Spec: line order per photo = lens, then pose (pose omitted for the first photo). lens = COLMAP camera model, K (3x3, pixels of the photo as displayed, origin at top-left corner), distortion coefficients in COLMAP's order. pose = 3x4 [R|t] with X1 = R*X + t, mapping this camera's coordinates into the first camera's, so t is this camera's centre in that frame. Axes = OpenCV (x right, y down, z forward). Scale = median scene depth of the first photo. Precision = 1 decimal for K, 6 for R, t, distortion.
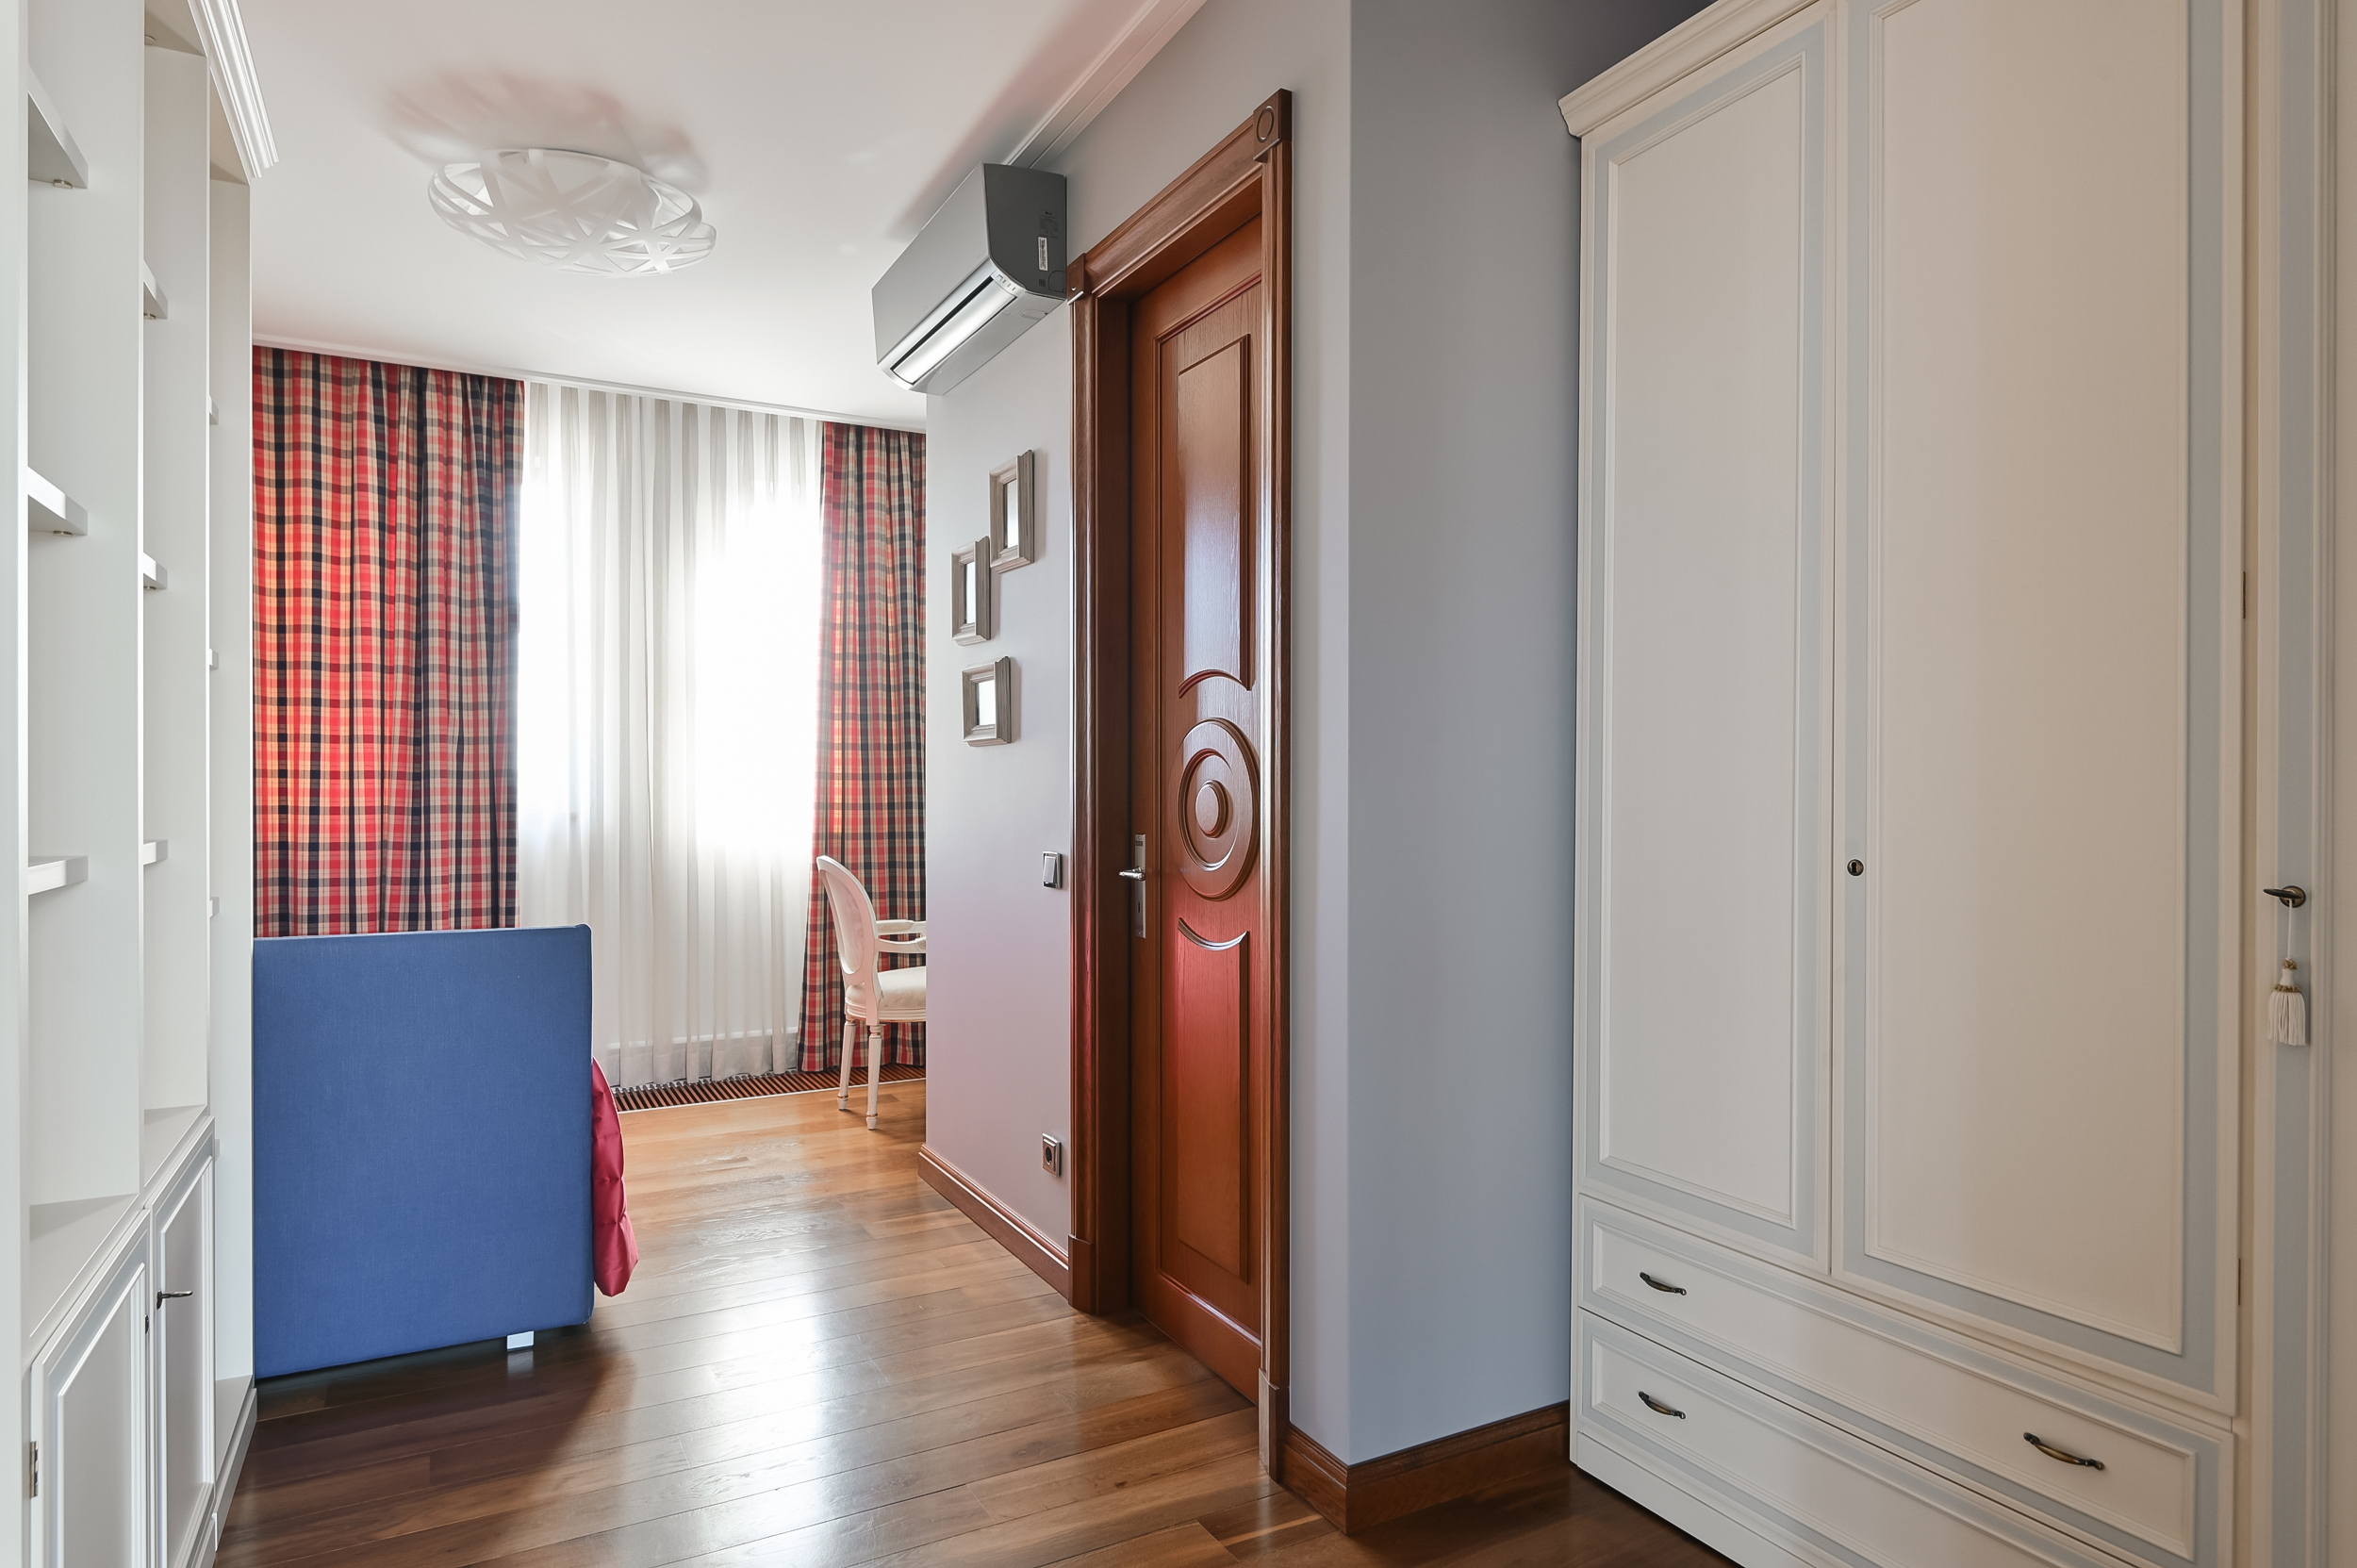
lens RADIAL K [[1310.1, 0, 1190.9], [0, 1310.1, 788.4], [0, 0, 1]] dist [0.001081, 0.000001]
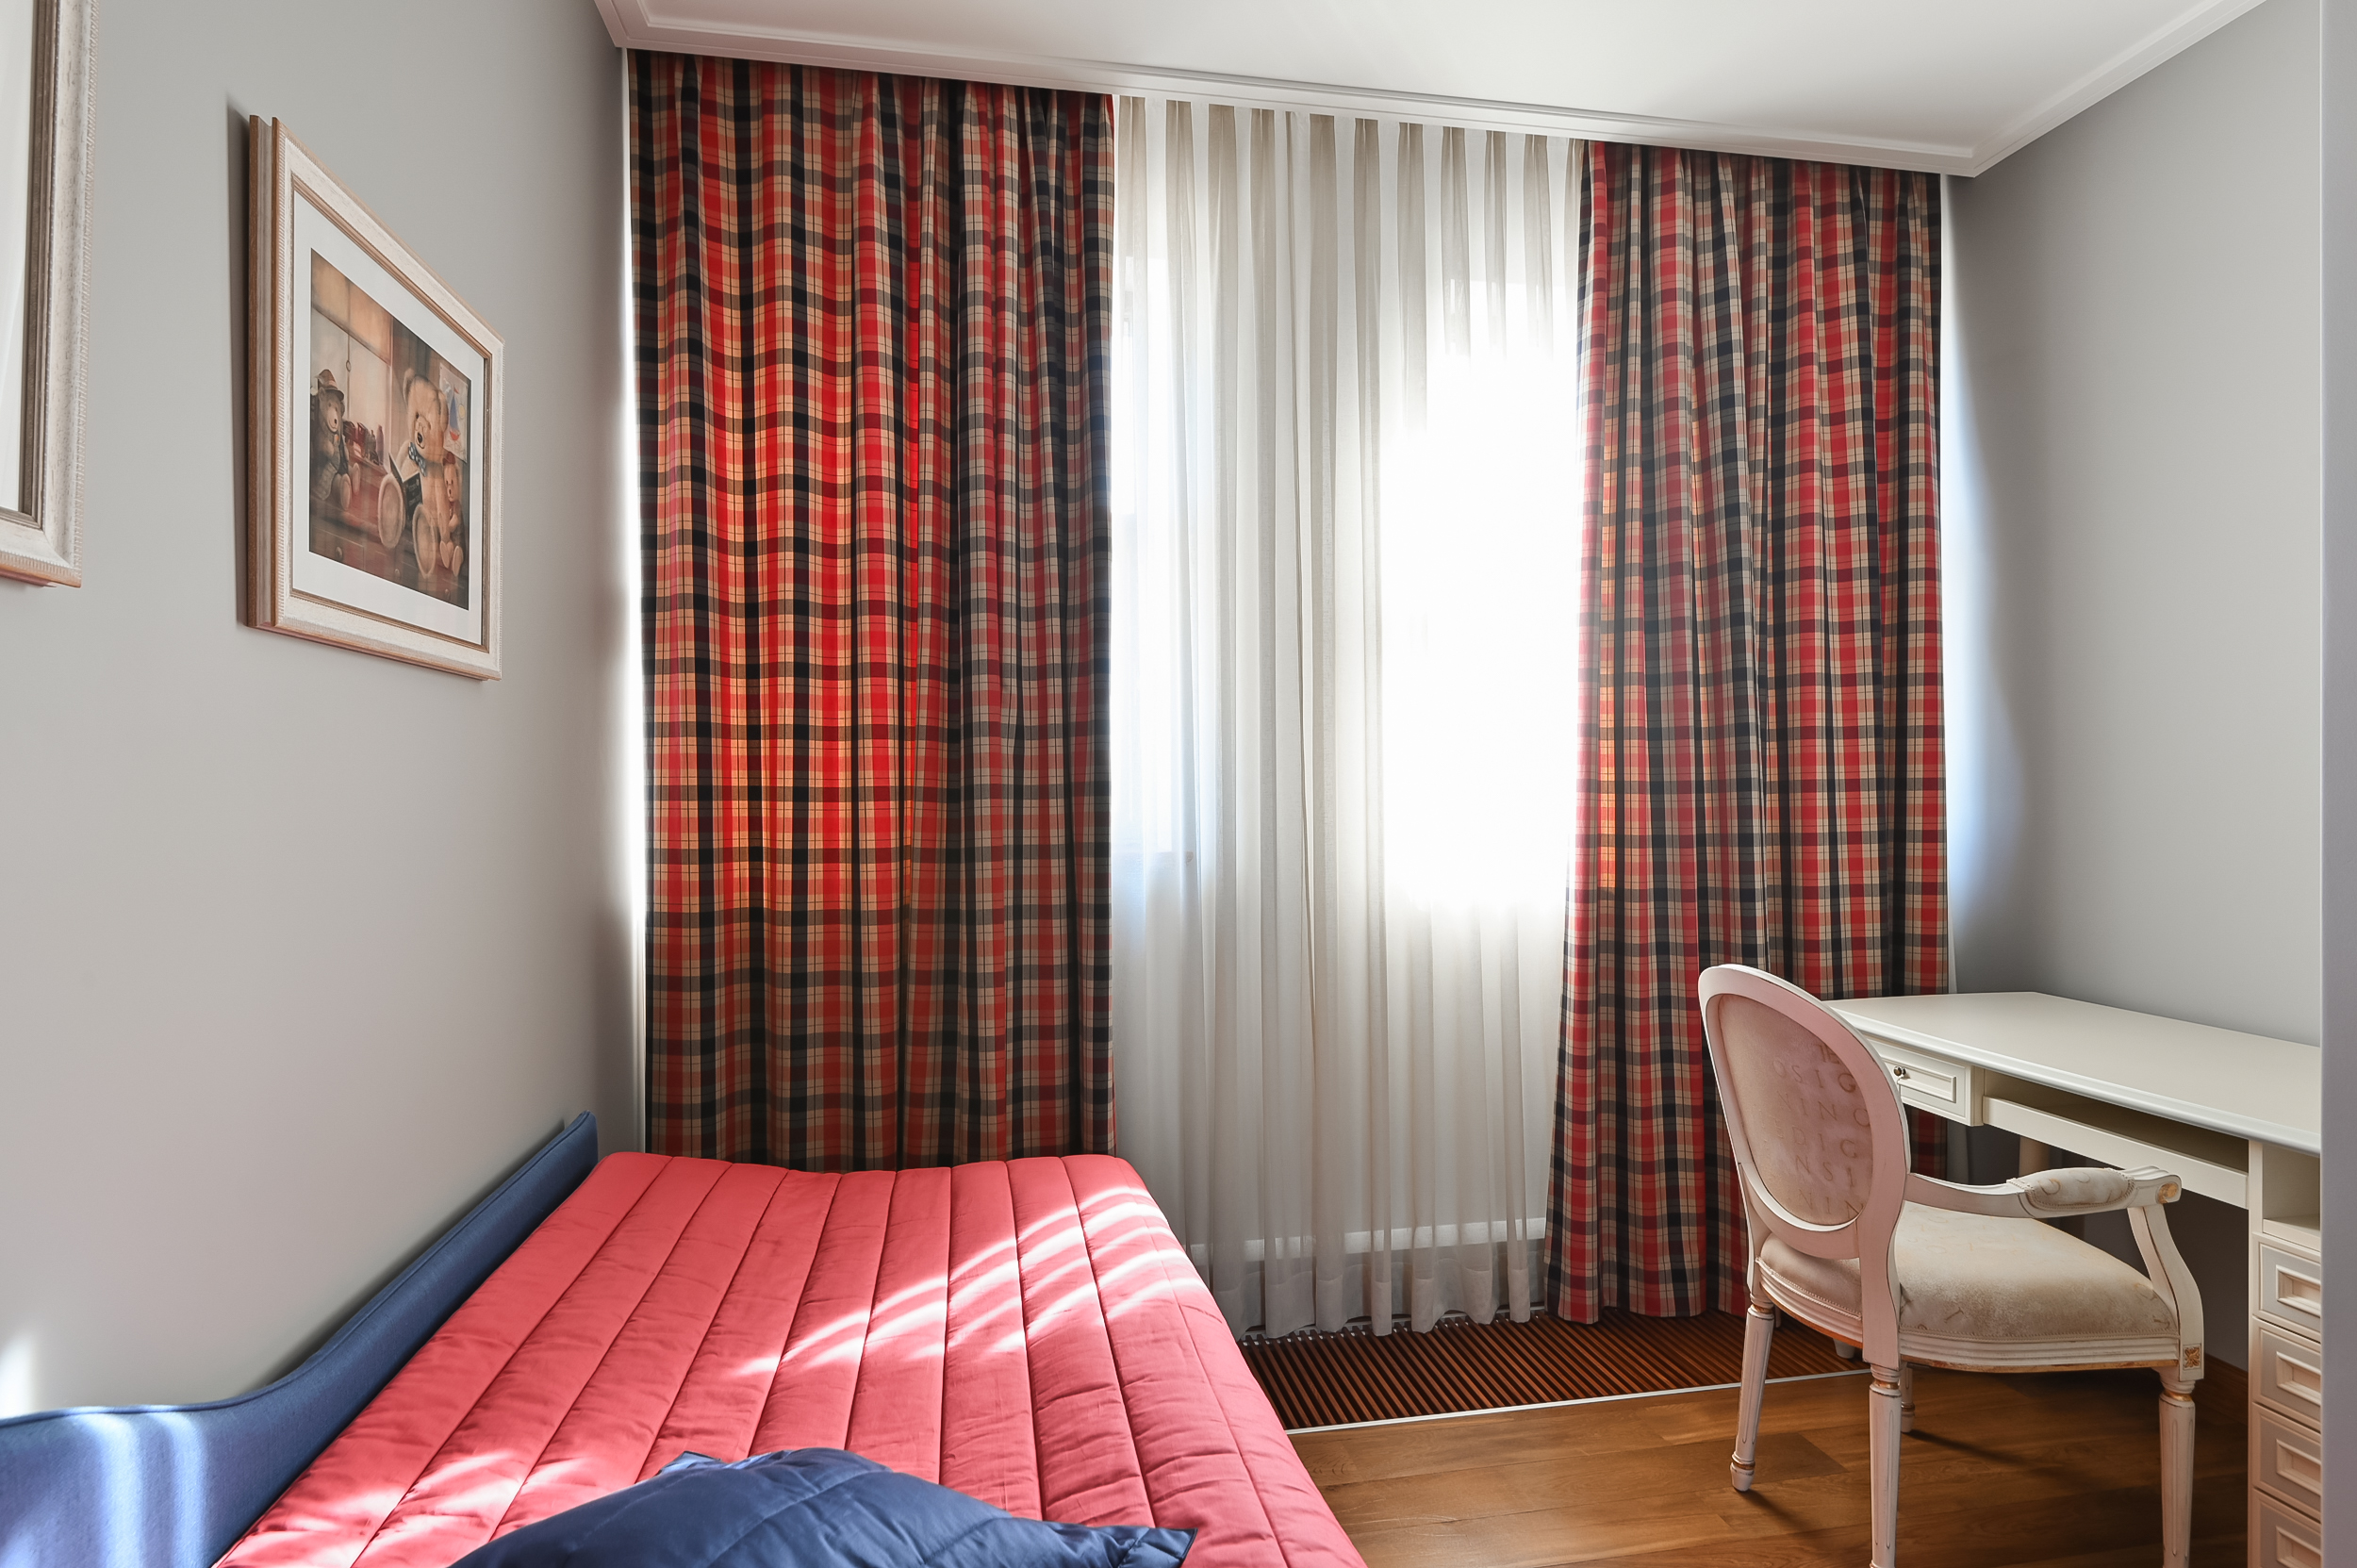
lens RADIAL K [[1310.6, 0, 1179.8], [0, 1310.6, 781.1], [0, 0, 1]] dist [0.022891, -0.000468]
pose [[0.937616, -0.012291, -0.347455, -0.295306], [0.008124, 0.999877, -0.013445, -0.007018], [0.347578, 0.009784, 0.937600, 0.491292]]
